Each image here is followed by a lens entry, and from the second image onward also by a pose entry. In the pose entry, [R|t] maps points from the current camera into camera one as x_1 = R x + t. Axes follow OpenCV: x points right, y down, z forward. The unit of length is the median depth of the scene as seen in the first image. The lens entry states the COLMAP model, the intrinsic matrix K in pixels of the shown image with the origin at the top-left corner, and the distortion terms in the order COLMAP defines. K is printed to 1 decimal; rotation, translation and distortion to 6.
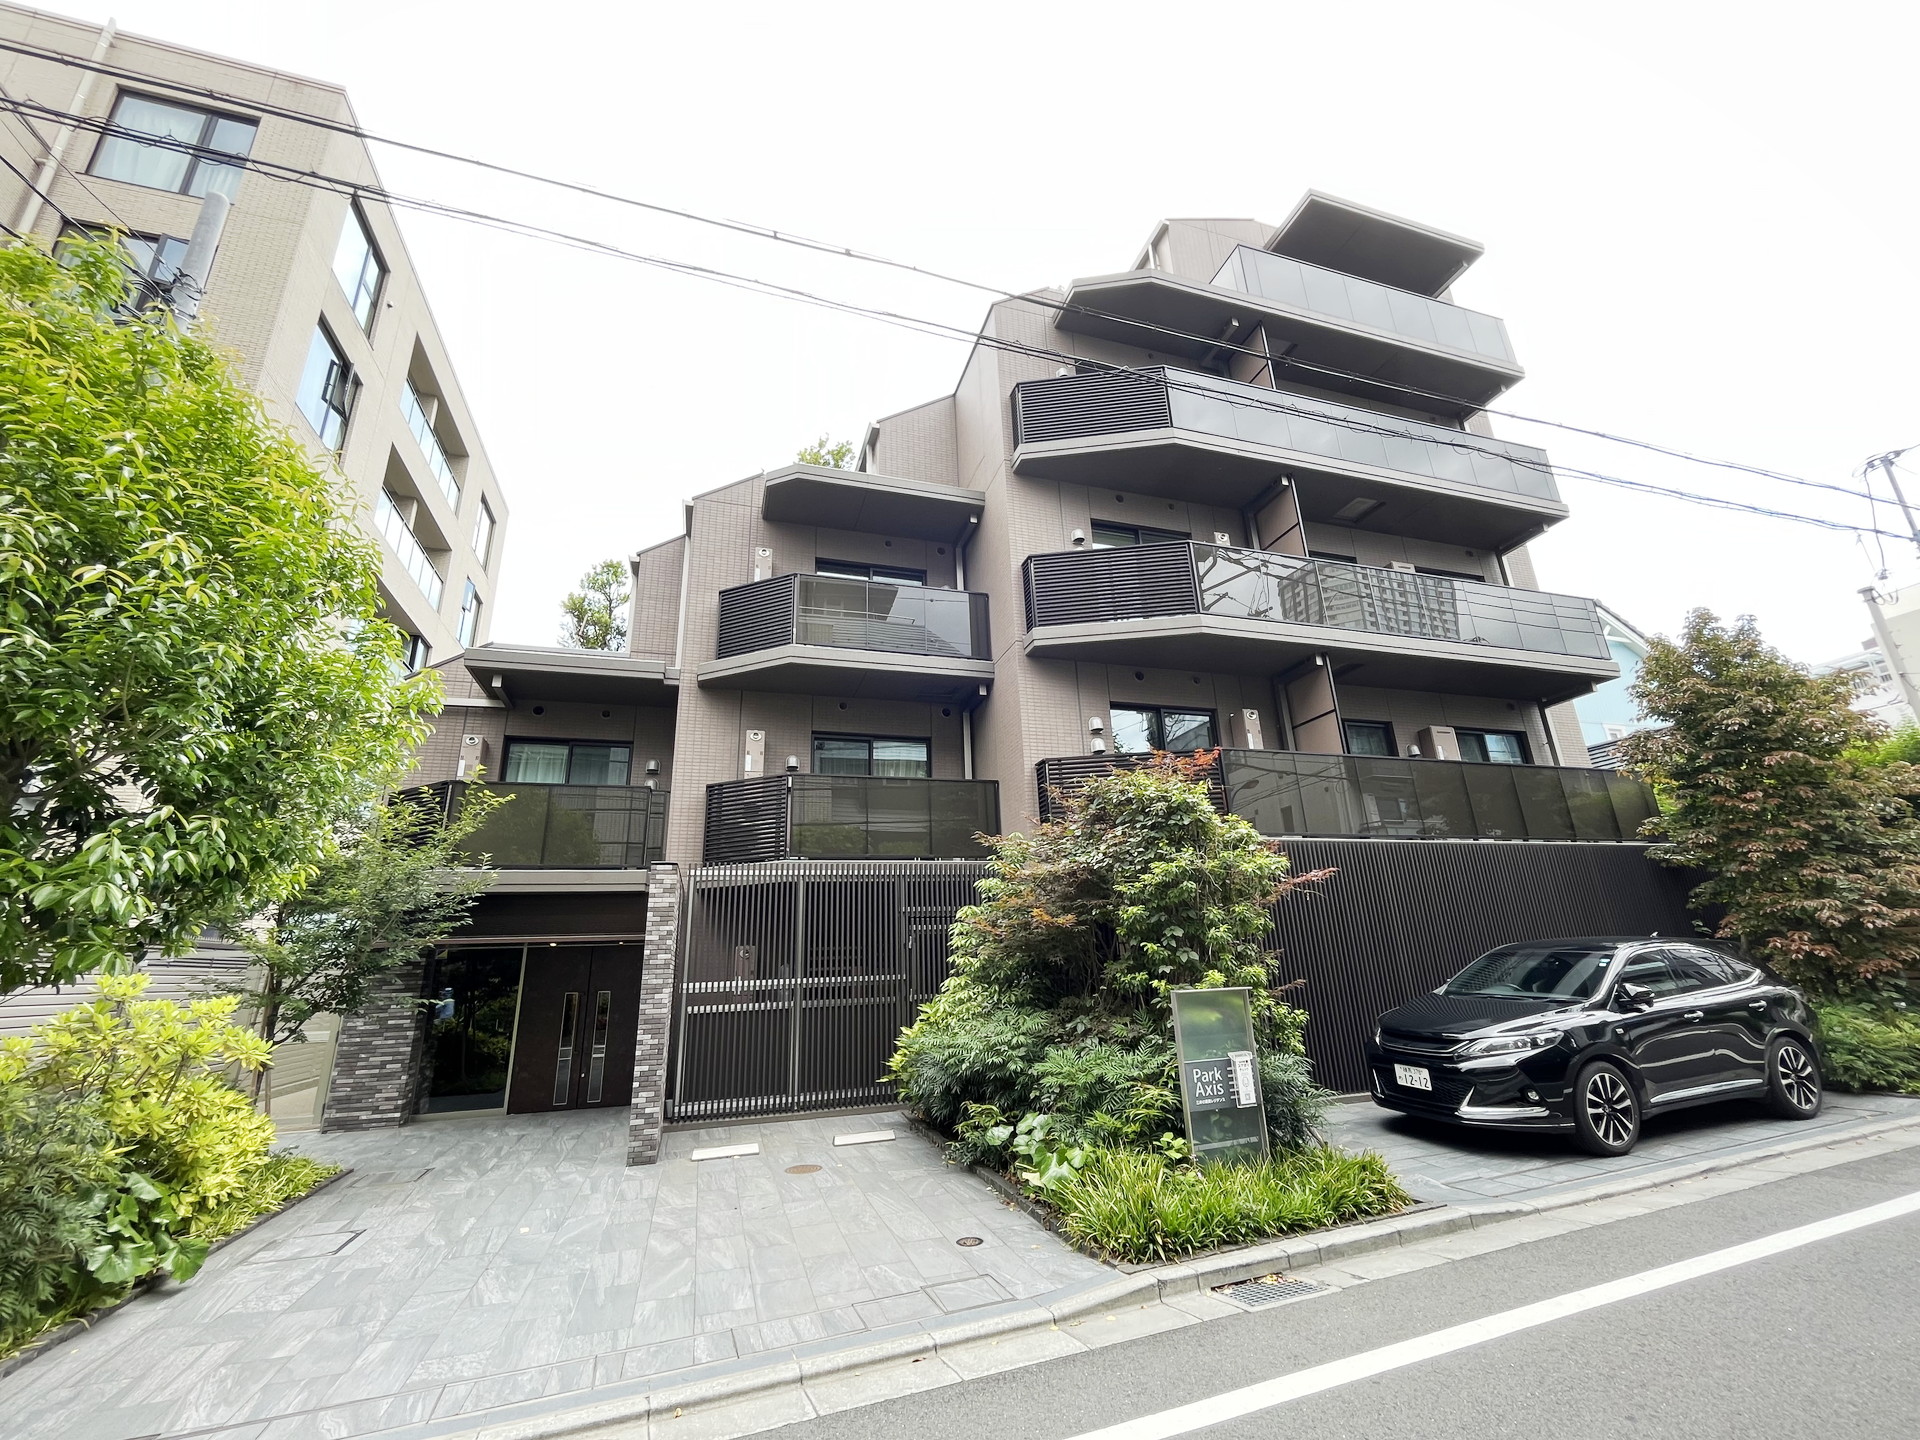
lens RADIAL K [[782.0, 0, 957.3], [0, 782.0, 715.7], [0, 0, 1]] dist [-0.004514, 0.000400]
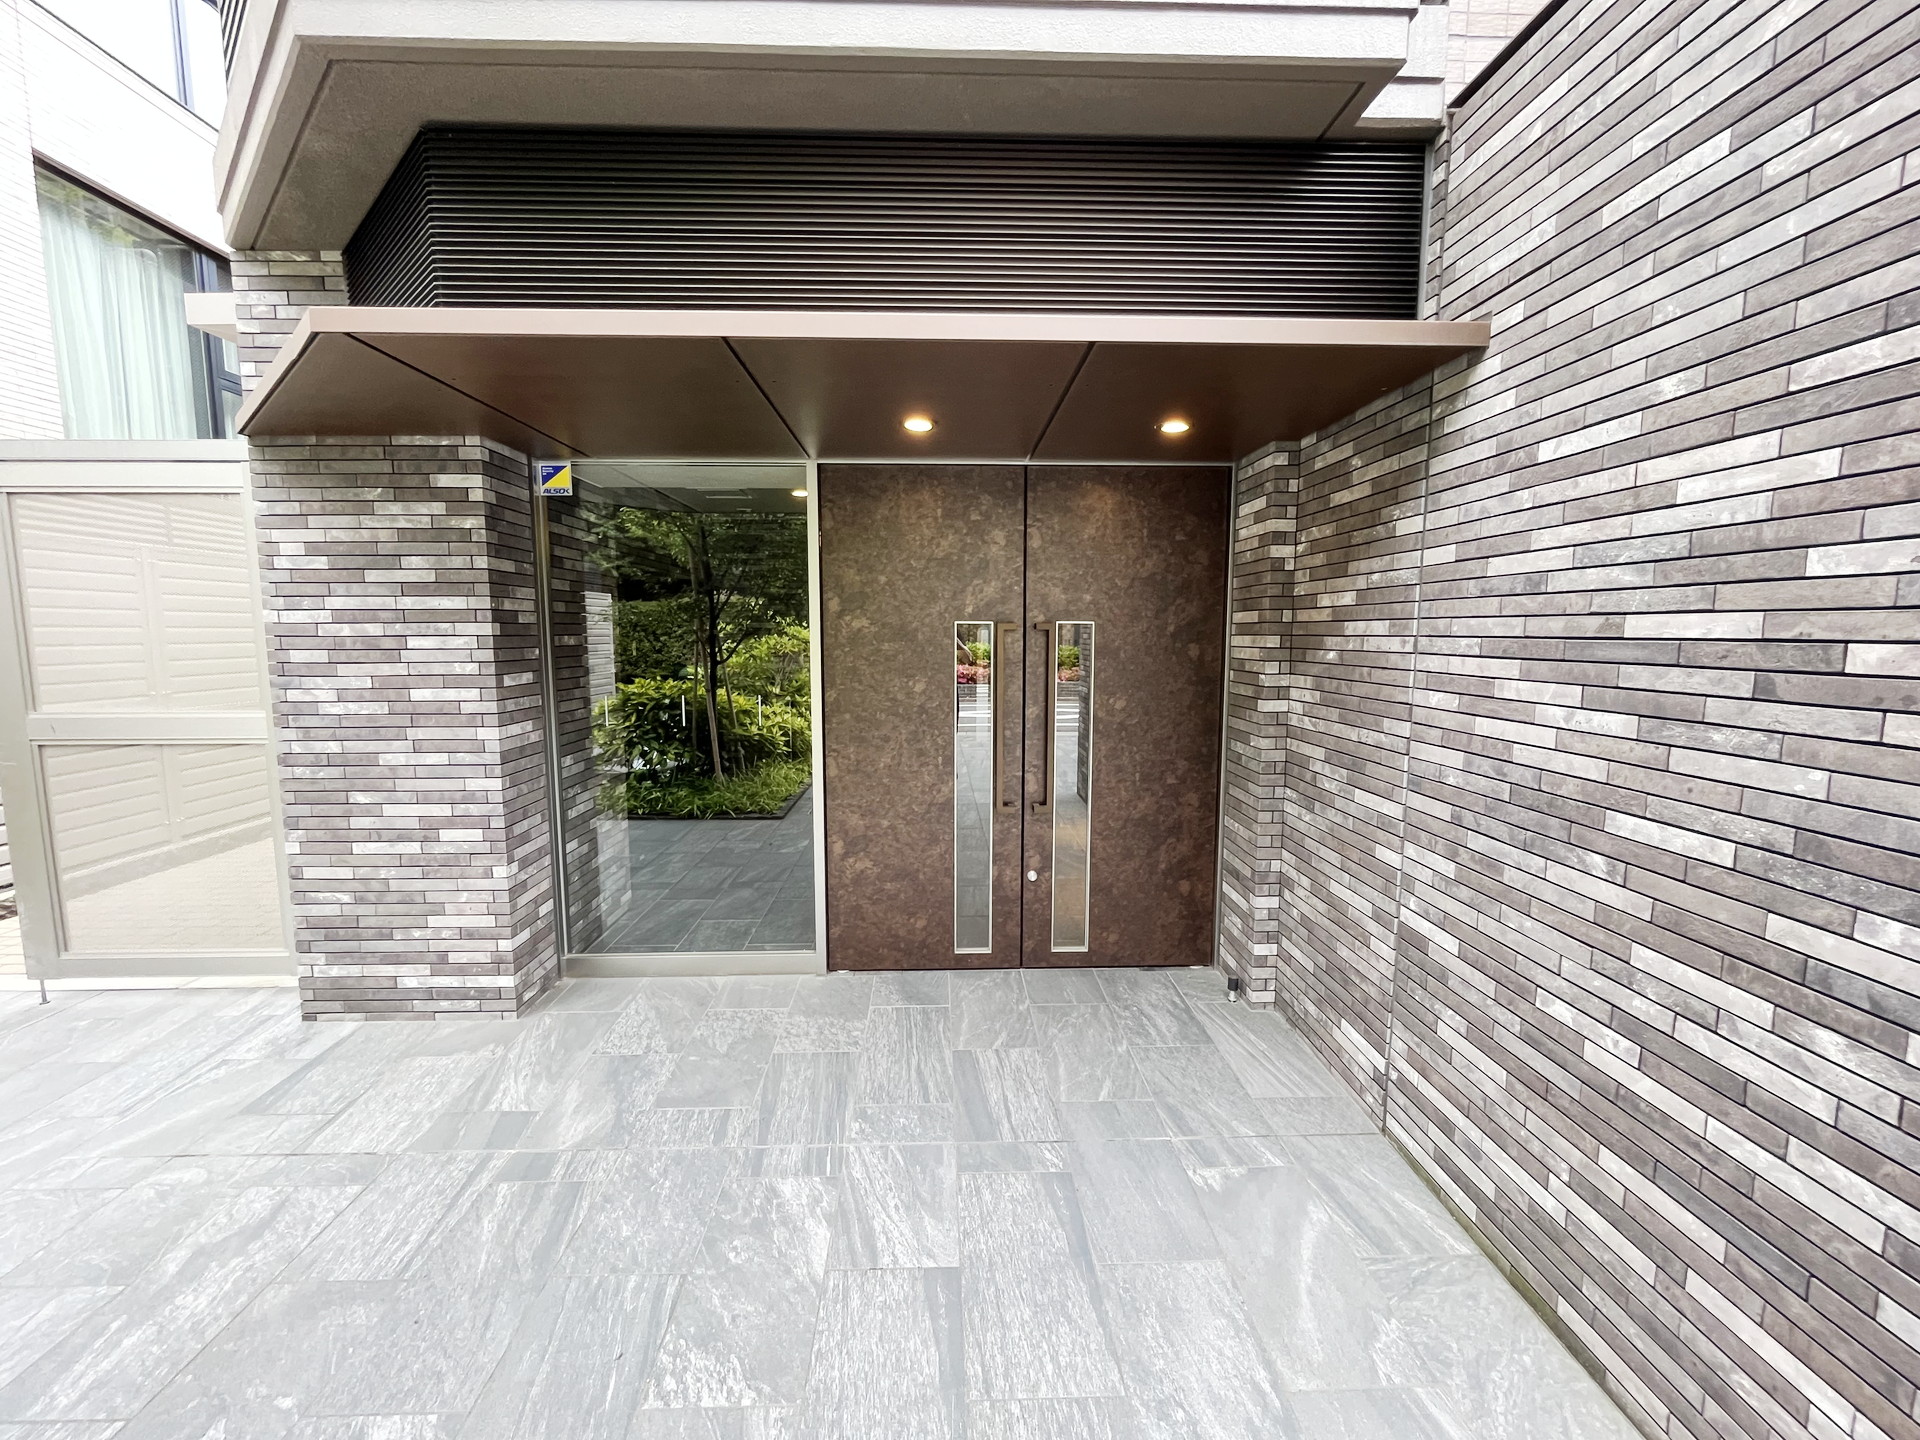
lens RADIAL K [[782.0, 0, 957.3], [0, 782.0, 715.7], [0, 0, 1]] dist [-0.004514, 0.000400]
pose [[0.962889, 0.063245, -0.262383, -0.560407], [0.050439, 0.912864, 0.405136, 0.356910], [0.265143, -0.403336, 0.875796, 0.968336]]
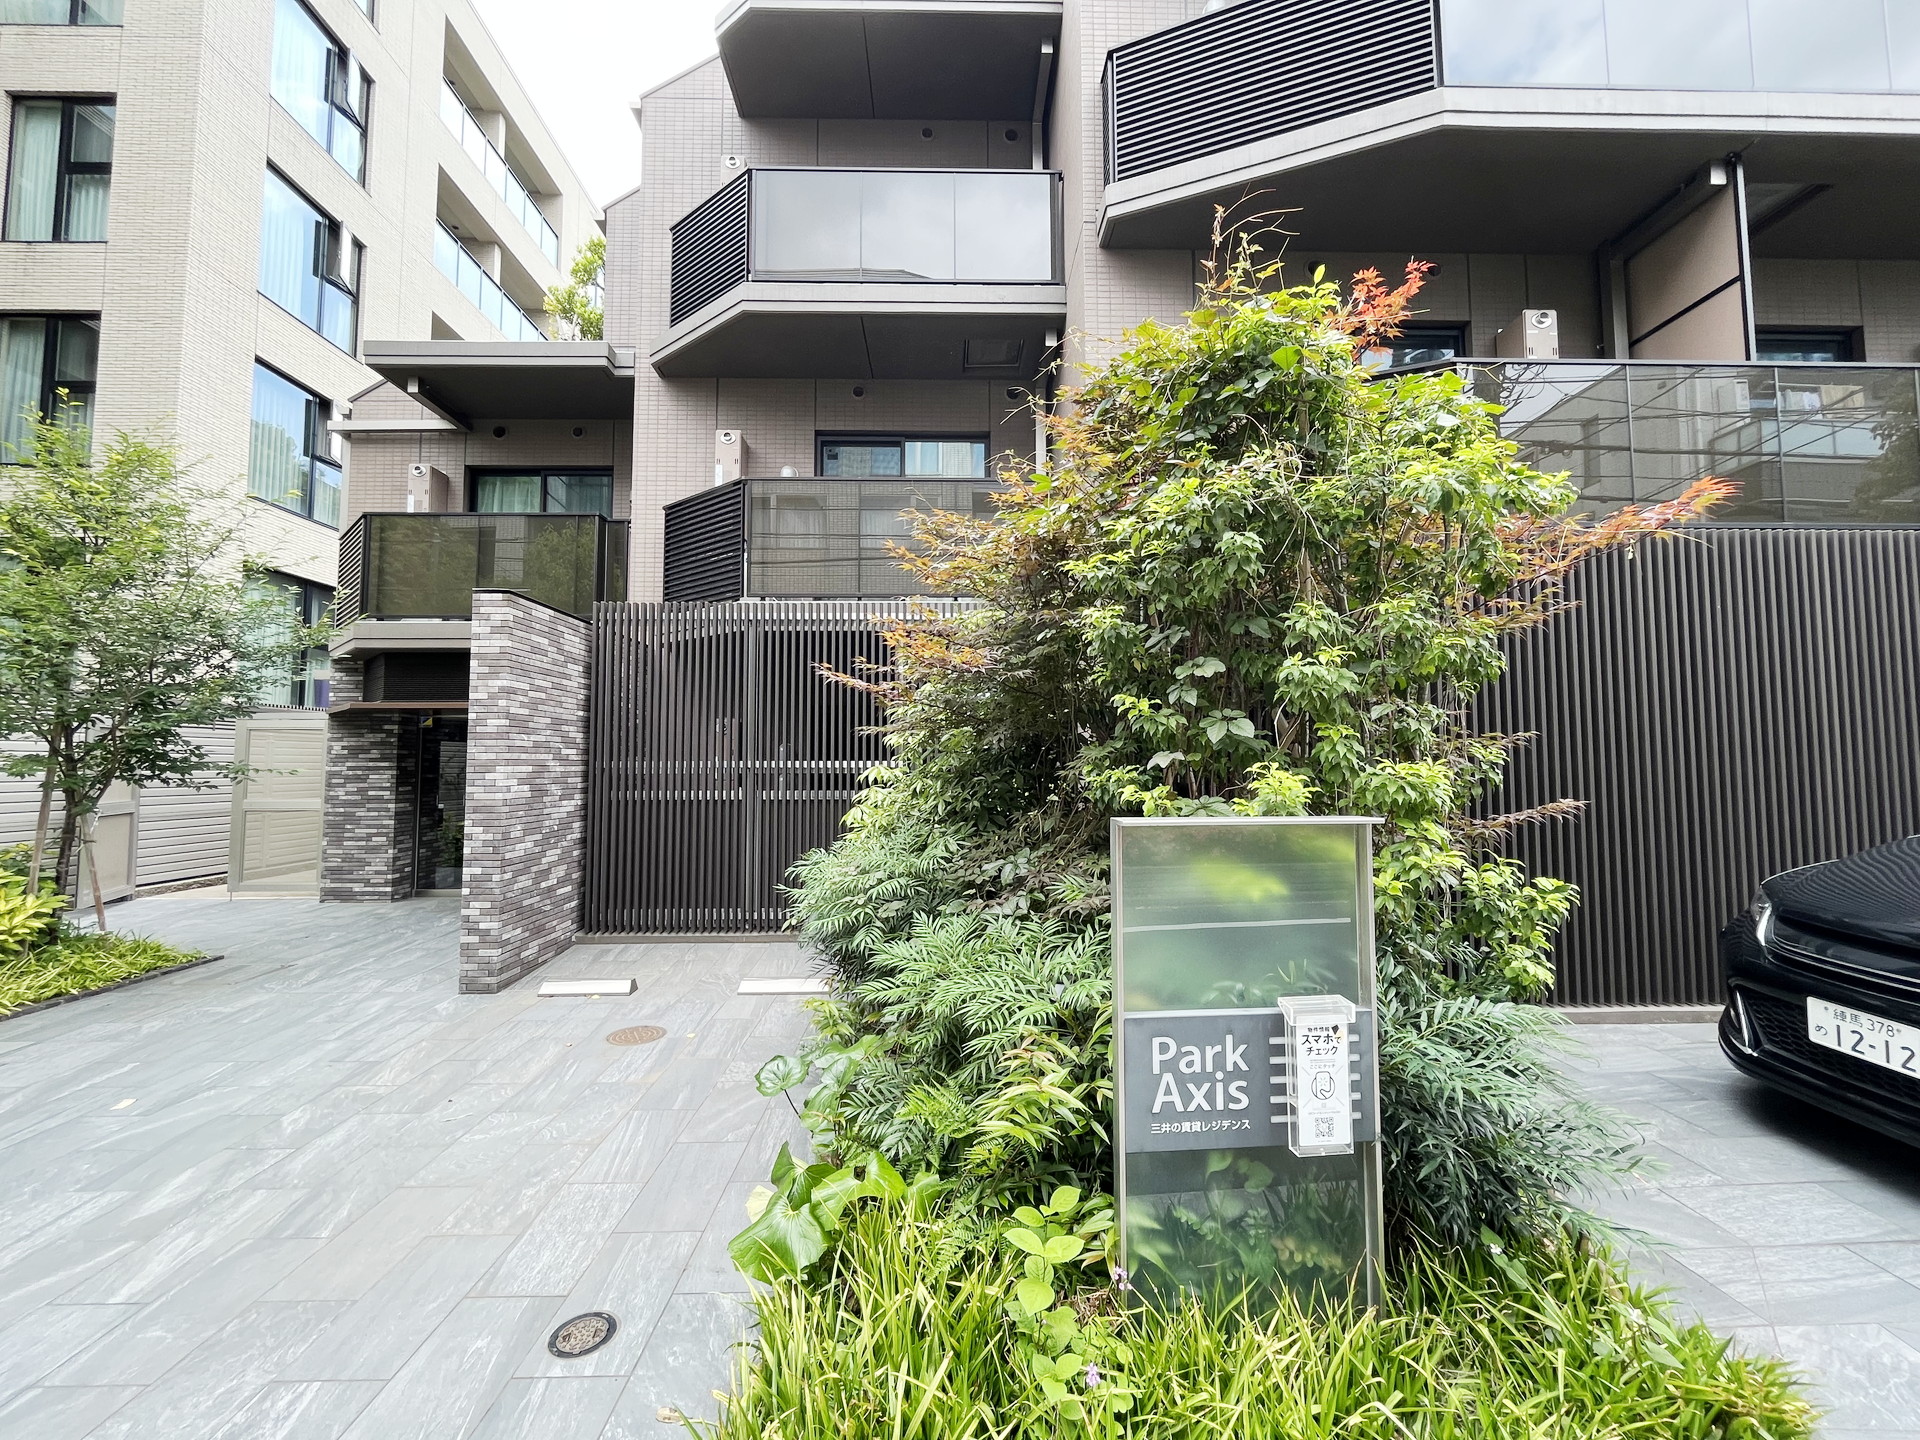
lens RADIAL K [[782.0, 0, 957.3], [0, 782.0, 715.7], [0, 0, 1]] dist [-0.004514, 0.000400]
pose [[0.959056, 0.017221, -0.282691, 0.207464], [0.055130, 0.967705, 0.245985, 0.149763], [0.277797, -0.251498, 0.927134, 0.458055]]
